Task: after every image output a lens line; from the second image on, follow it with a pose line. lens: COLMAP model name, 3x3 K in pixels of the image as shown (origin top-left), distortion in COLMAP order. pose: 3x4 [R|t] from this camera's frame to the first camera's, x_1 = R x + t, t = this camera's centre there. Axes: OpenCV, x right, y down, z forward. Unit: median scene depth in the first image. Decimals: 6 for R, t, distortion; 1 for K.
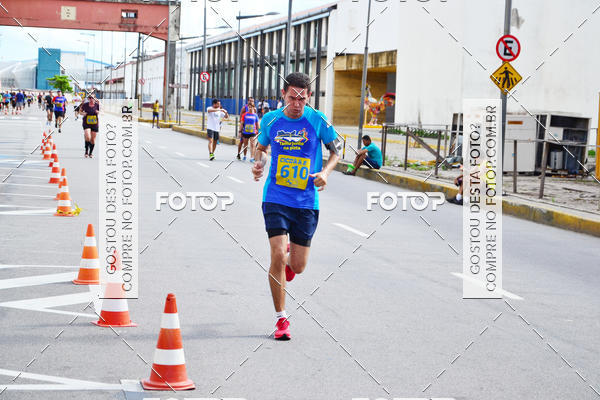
lens RADIAL K [[1811.4, 0, 300.0], [0, 1811.4, 200.0], [0, 0, 1]] dist [0.088660, 1.651574]
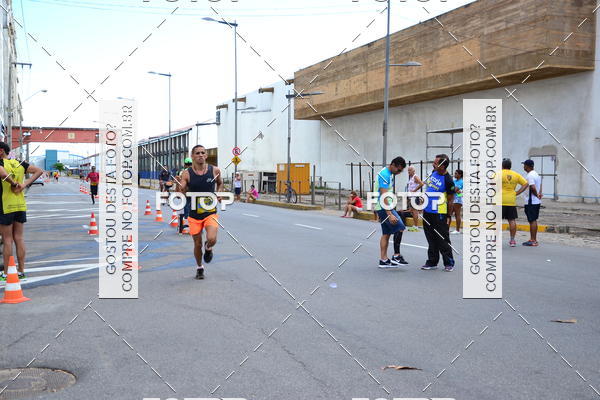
lens RADIAL K [[1811.4, 0, 300.0], [0, 1811.4, 200.0], [0, 0, 1]] dist [0.088660, 1.651574]
pose [[0.997647, -0.040122, 0.055598, 0.025206], [0.042261, 0.998389, -0.037849, 0.071921], [-0.053990, 0.040110, 0.997736, -1.232873]]
